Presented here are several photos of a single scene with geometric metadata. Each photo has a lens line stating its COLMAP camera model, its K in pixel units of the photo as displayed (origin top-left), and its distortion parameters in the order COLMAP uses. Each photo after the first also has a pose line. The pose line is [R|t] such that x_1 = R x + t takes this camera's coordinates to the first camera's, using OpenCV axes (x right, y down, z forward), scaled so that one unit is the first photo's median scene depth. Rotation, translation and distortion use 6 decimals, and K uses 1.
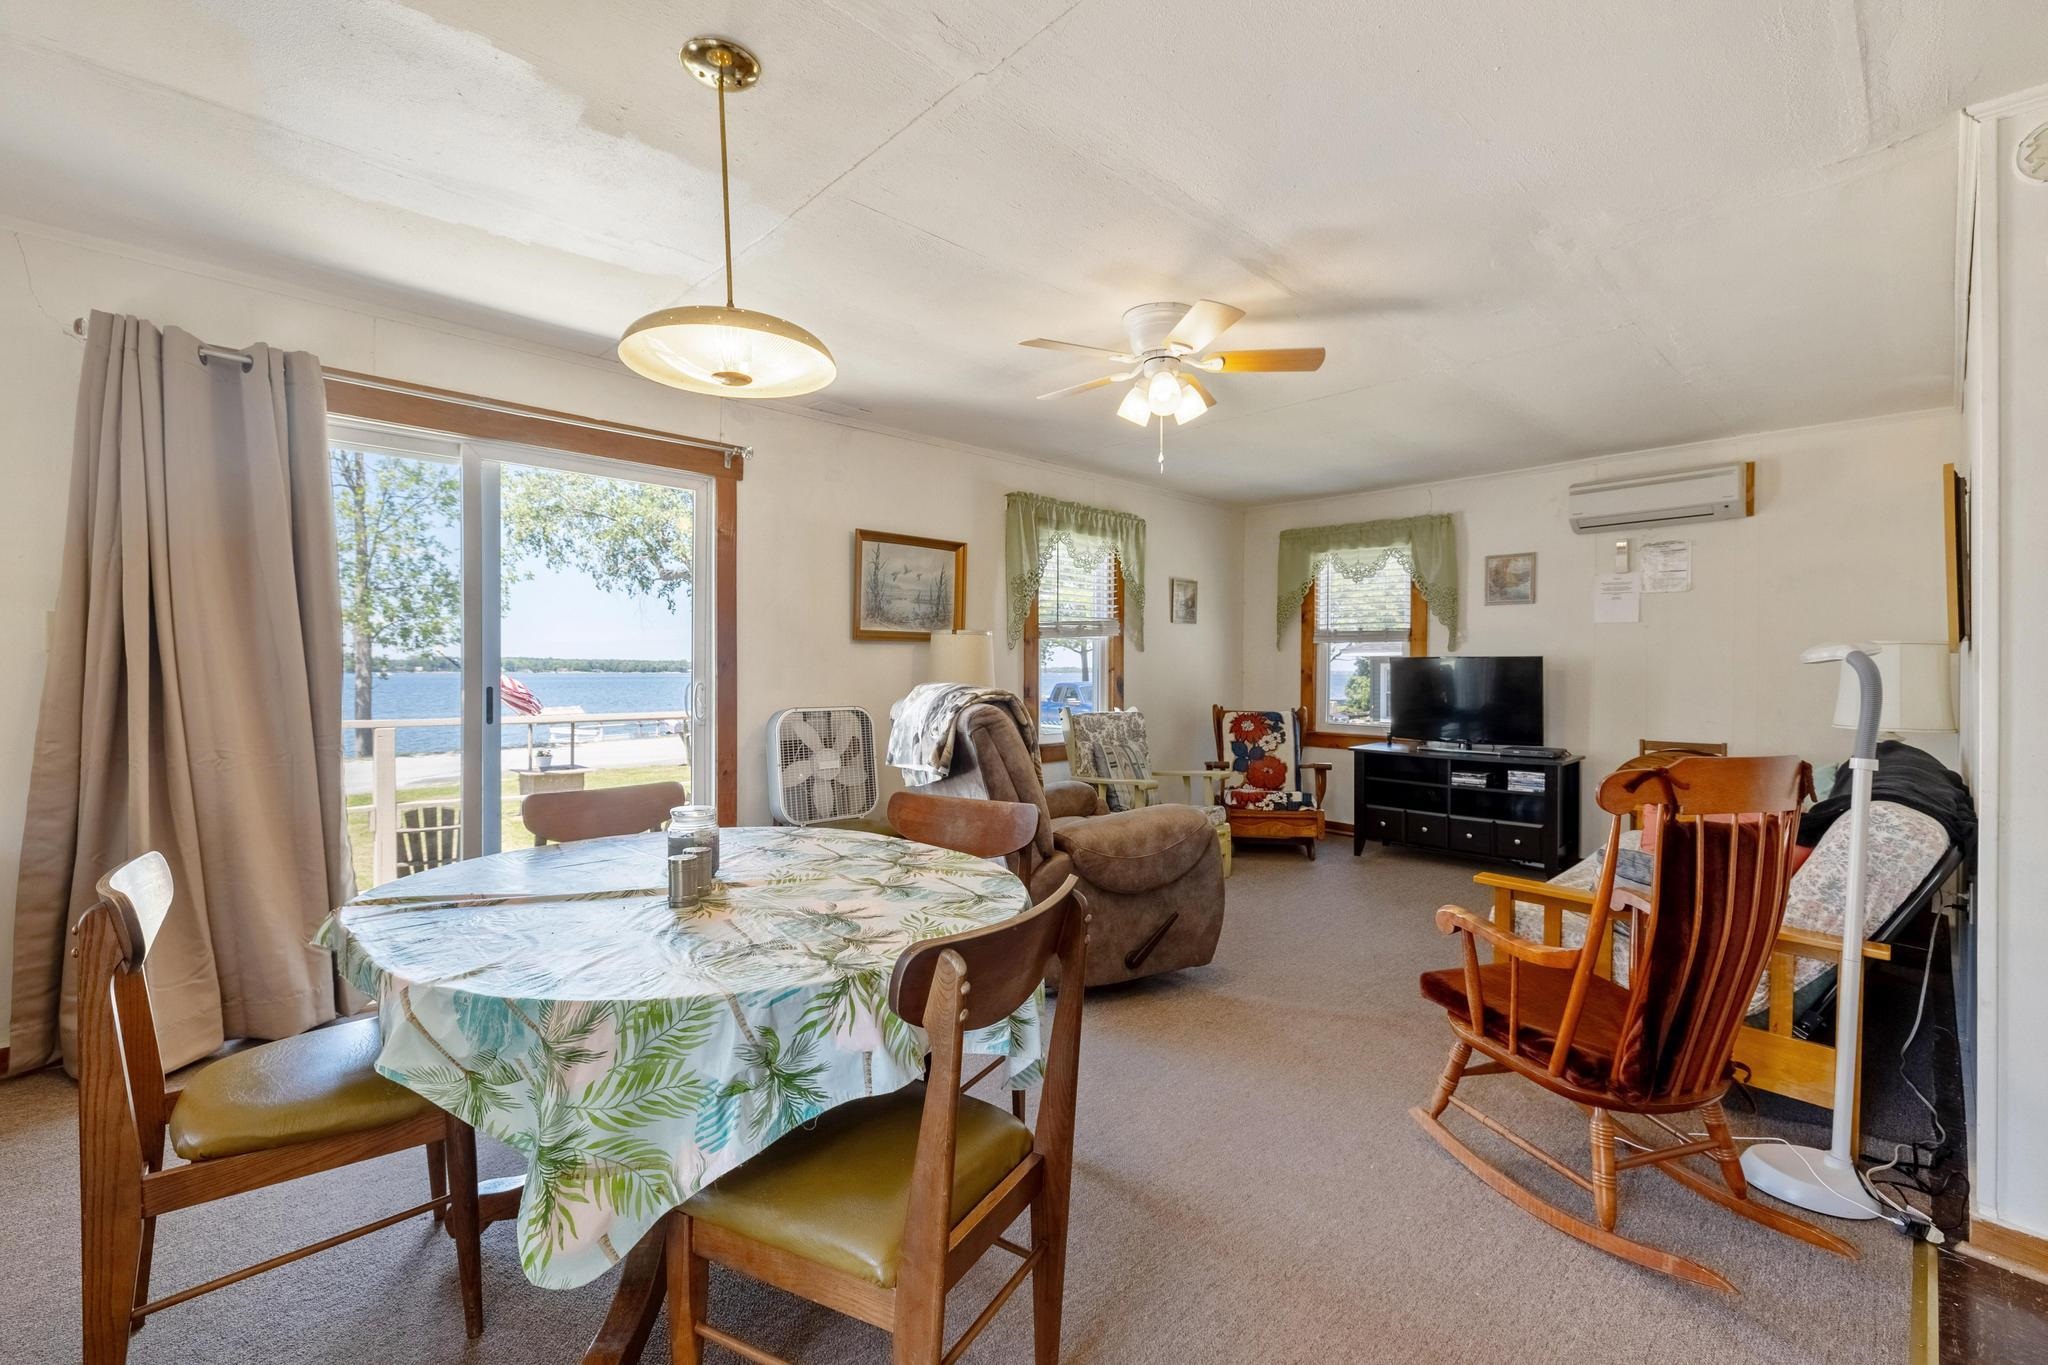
lens RADIAL K [[878.4, 0, 1028.4], [0, 878.4, 669.8], [0, 0, 1]] dist [0.001787, -0.000826]
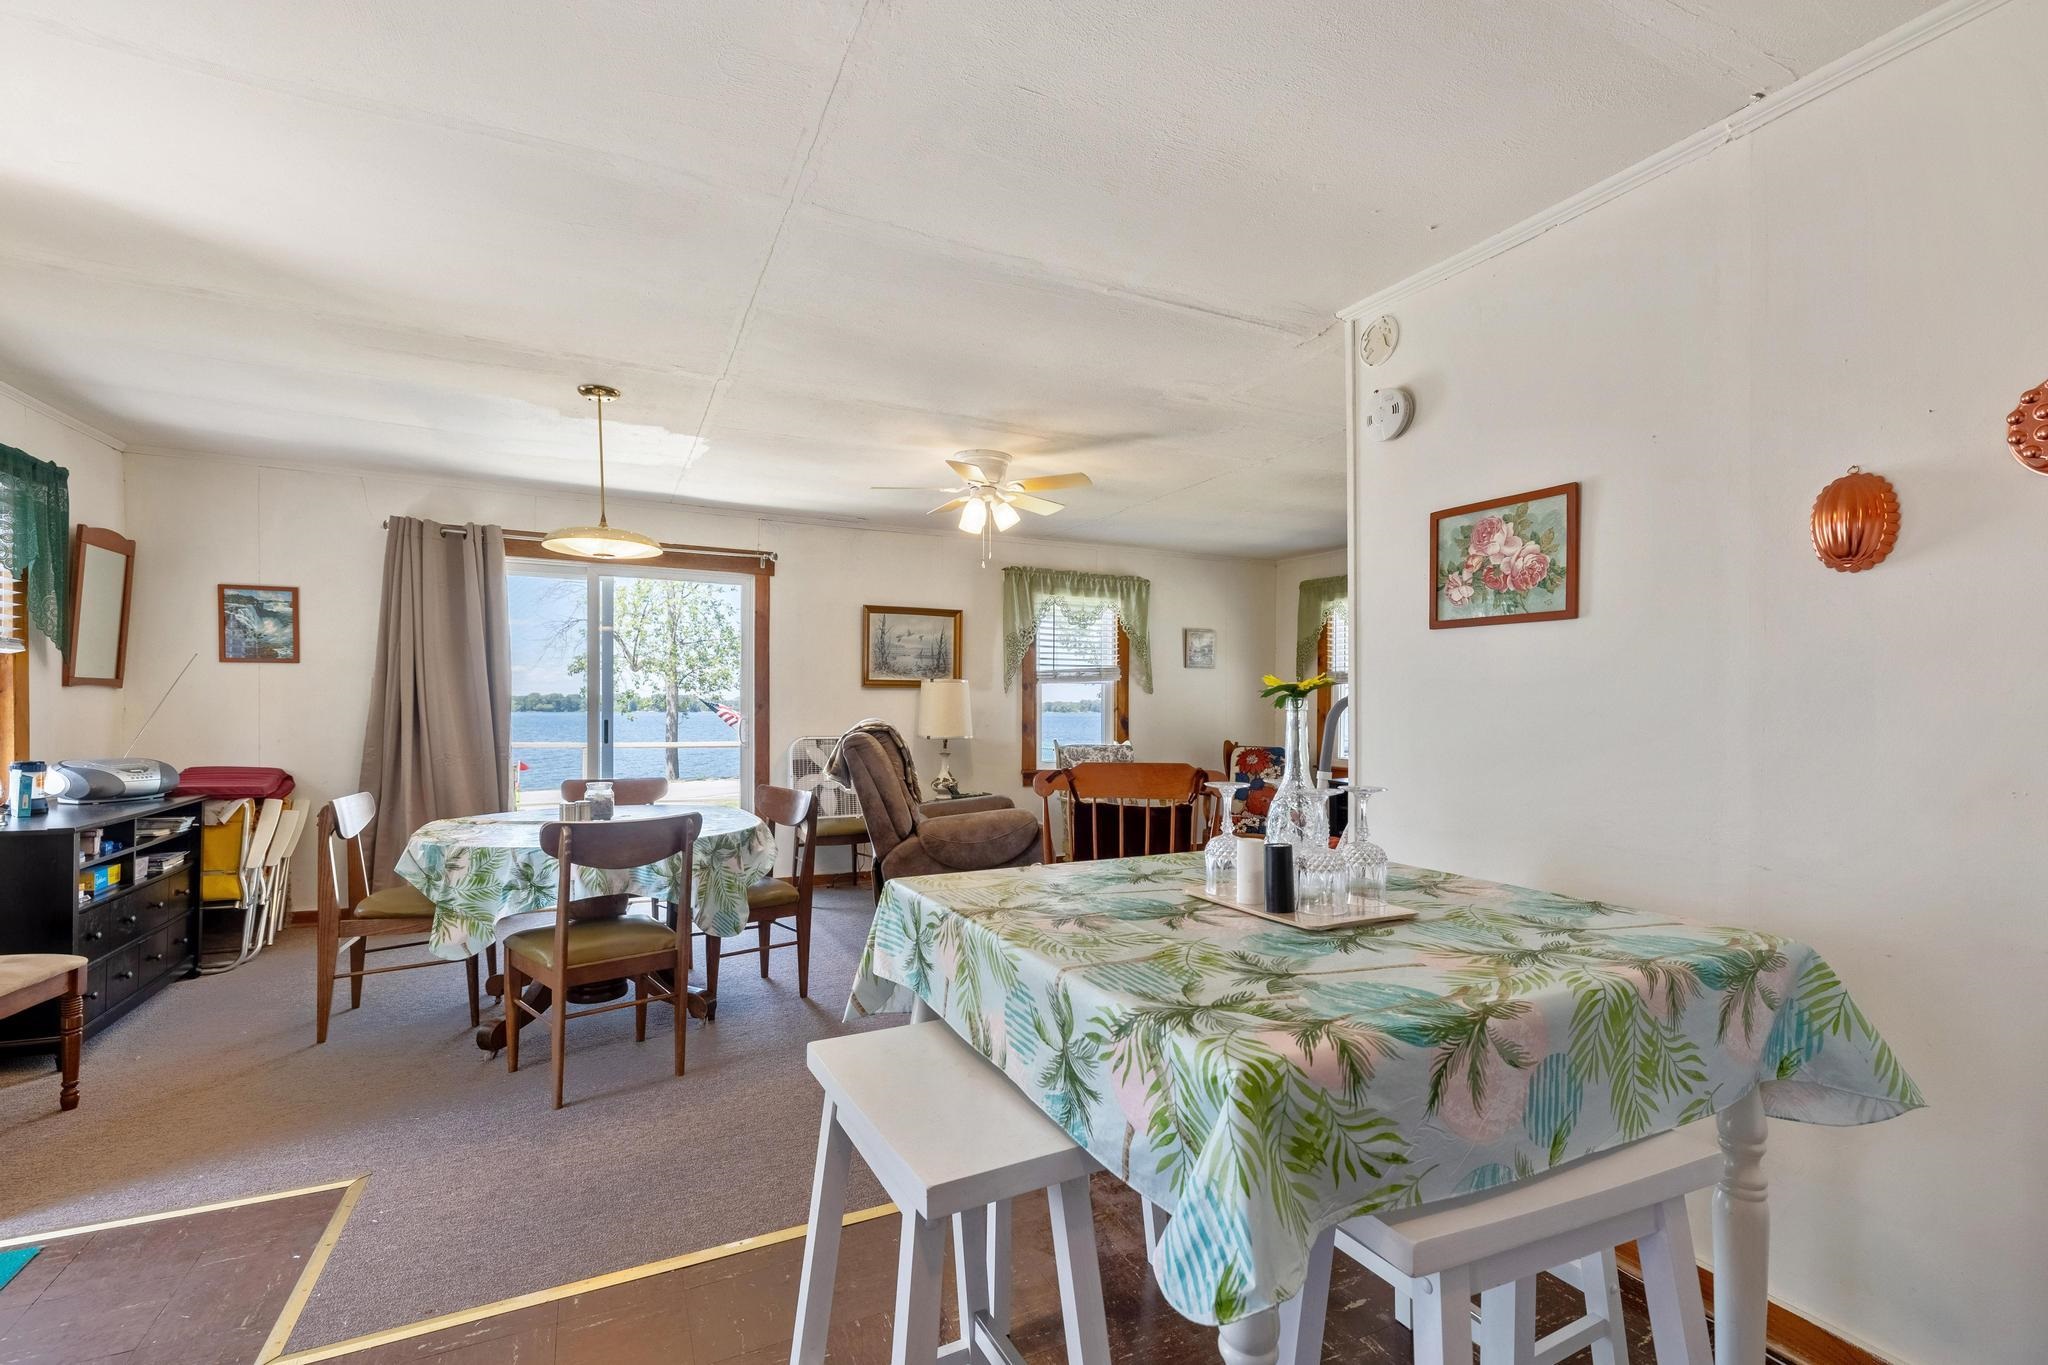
lens RADIAL K [[878.4, 0, 1017.2], [0, 878.4, 699.5], [0, 0, 1]] dist [0.001787, -0.000826]
pose [[0.956519, -0.004371, -0.291636, 0.408133], [0.000881, 0.999926, -0.012095, 0.001618], [0.291668, 0.011312, 0.956453, -0.211784]]
